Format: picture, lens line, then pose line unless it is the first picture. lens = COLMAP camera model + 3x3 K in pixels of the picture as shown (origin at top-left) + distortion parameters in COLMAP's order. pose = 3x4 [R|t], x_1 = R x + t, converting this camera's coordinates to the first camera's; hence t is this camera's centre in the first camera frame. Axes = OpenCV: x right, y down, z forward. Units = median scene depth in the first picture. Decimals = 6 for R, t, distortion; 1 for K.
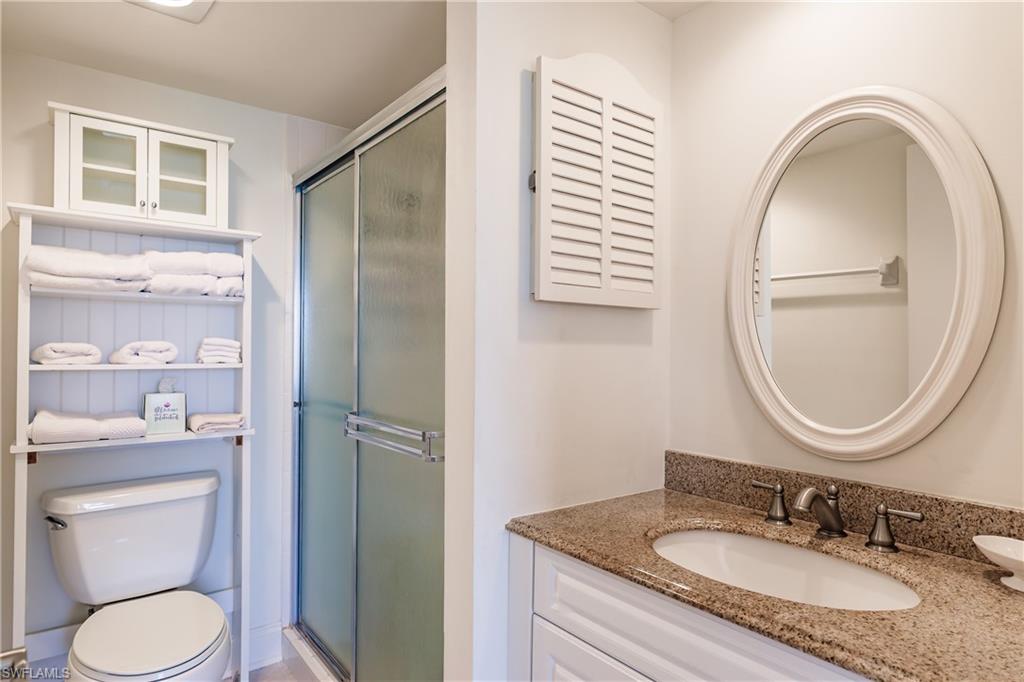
lens RADIAL K [[602.3, 0, 519.2], [0, 602.3, 342.2], [0, 0, 1]] dist [0.010102, 0.002078]
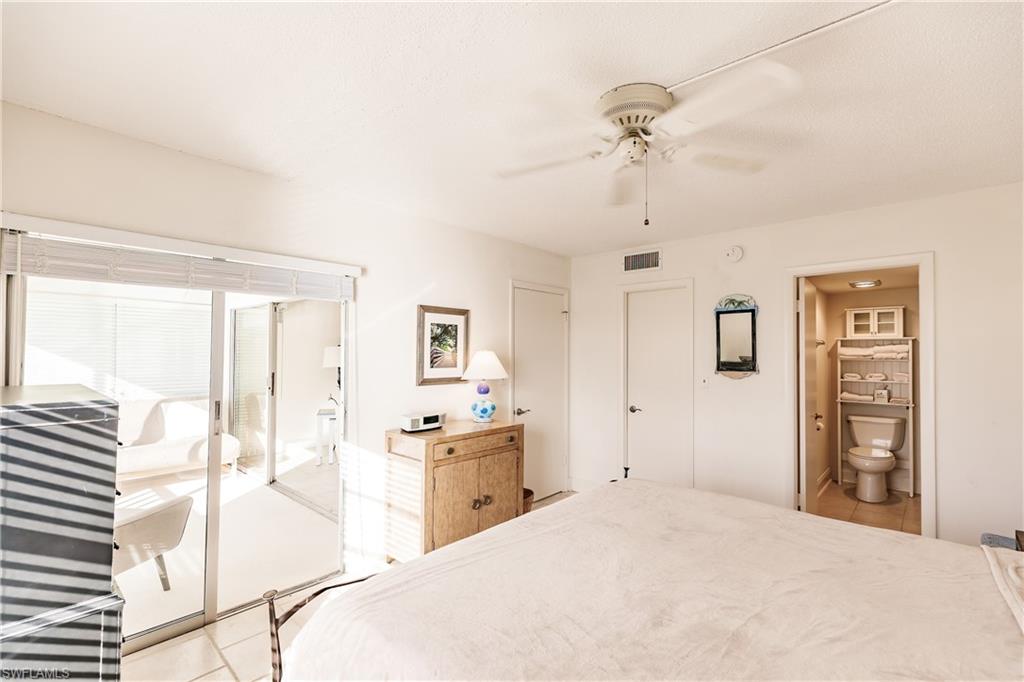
lens RADIAL K [[455.9, 0, 522.8], [0, 455.9, 344.9], [0, 0, 1]] dist [0.004585, 0.002252]
pose [[0.207154, -0.023057, -0.978037, 1.480731], [0.008052, 0.999729, -0.021863, -0.122661], [0.978275, -0.003346, 0.207283, -1.441358]]
